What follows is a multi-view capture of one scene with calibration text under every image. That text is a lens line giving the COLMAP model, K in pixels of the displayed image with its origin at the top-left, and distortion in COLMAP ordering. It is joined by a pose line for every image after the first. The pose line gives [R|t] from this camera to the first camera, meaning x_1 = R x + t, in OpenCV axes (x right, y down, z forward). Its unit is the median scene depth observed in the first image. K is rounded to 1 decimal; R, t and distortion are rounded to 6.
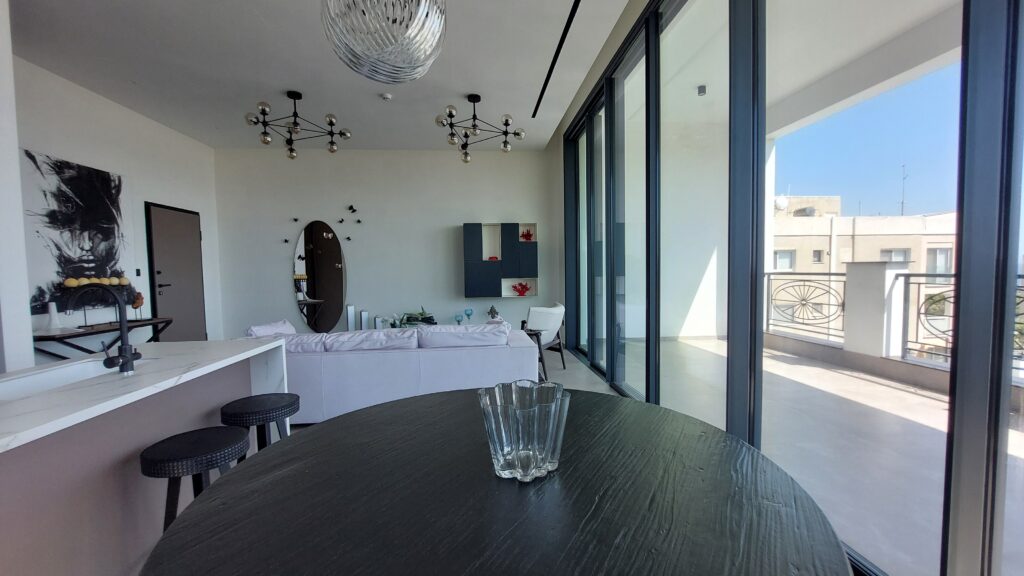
lens RADIAL K [[408.2, 0, 514.9], [0, 408.2, 293.0], [0, 0, 1]] dist [-0.014370, 0.000454]
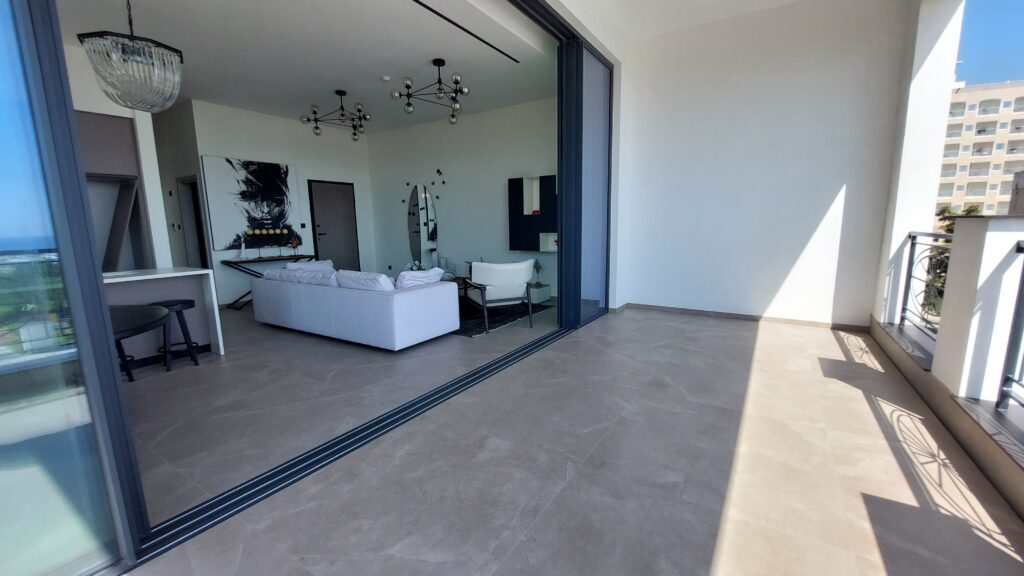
lens RADIAL K [[414.9, 0, 519.7], [0, 414.9, 292.2], [0, 0, 1]] dist [-0.001411, -0.000087]
pose [[0.784874, 0.104143, -0.610841, 0.824835], [-0.031844, 0.991252, 0.128083, -0.029820], [0.618836, -0.081078, 0.781324, 0.243653]]
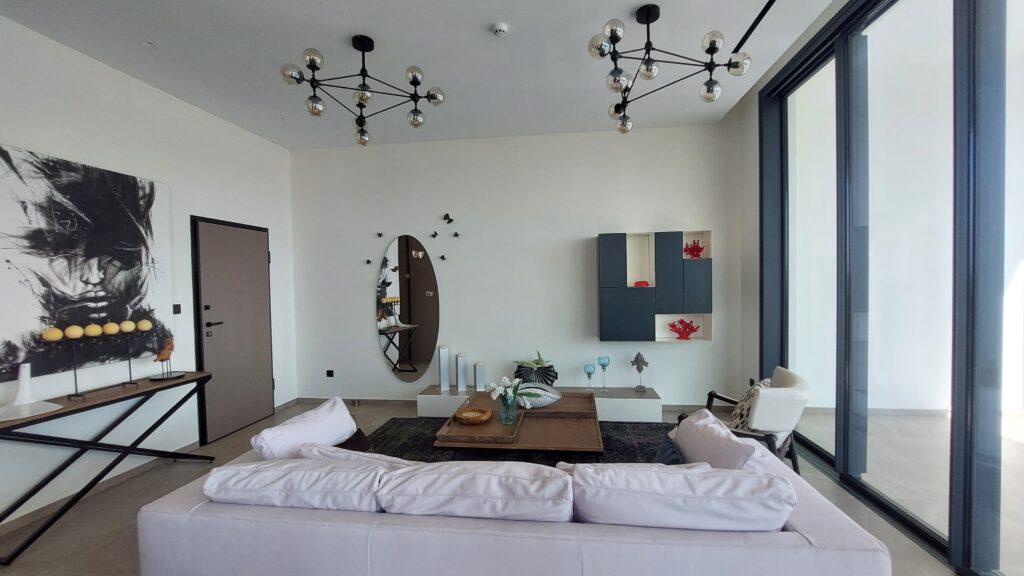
lens RADIAL K [[408.2, 0, 514.9], [0, 408.2, 293.0], [0, 0, 1]] dist [-0.014370, 0.000454]
pose [[0.974285, 0.005811, -0.225244, -0.158459], [-0.011762, 0.999616, -0.025086, -0.074844], [0.225012, 0.027090, 0.973979, 0.434170]]
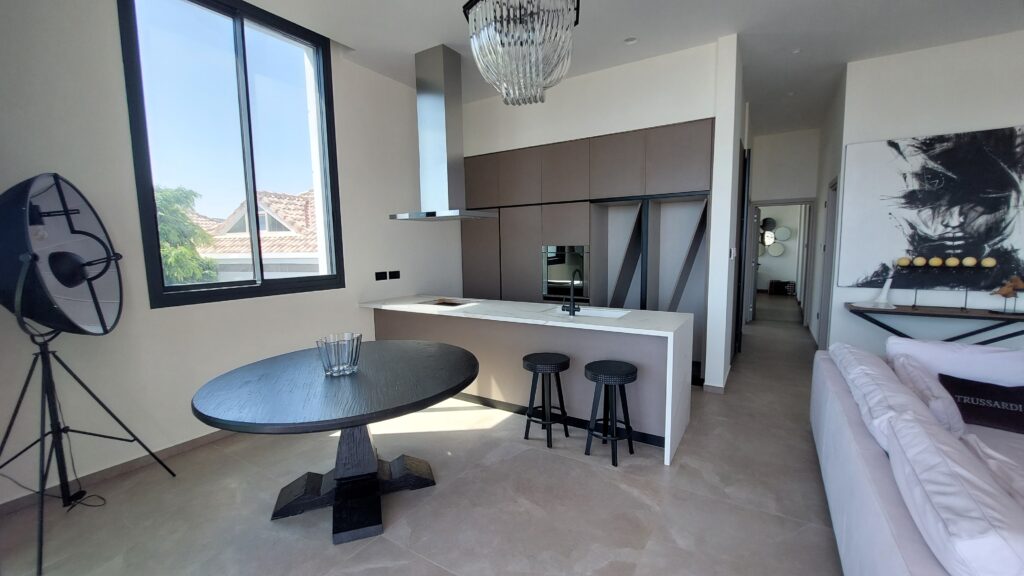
lens RADIAL K [[408.2, 0, 514.9], [0, 408.2, 293.0], [0, 0, 1]] dist [-0.014370, 0.000454]
pose [[-0.612151, 0.113266, -0.782587, 0.269911], [-0.019783, 0.987184, 0.158352, -0.075952], [0.790494, 0.112417, -0.602065, 0.716233]]
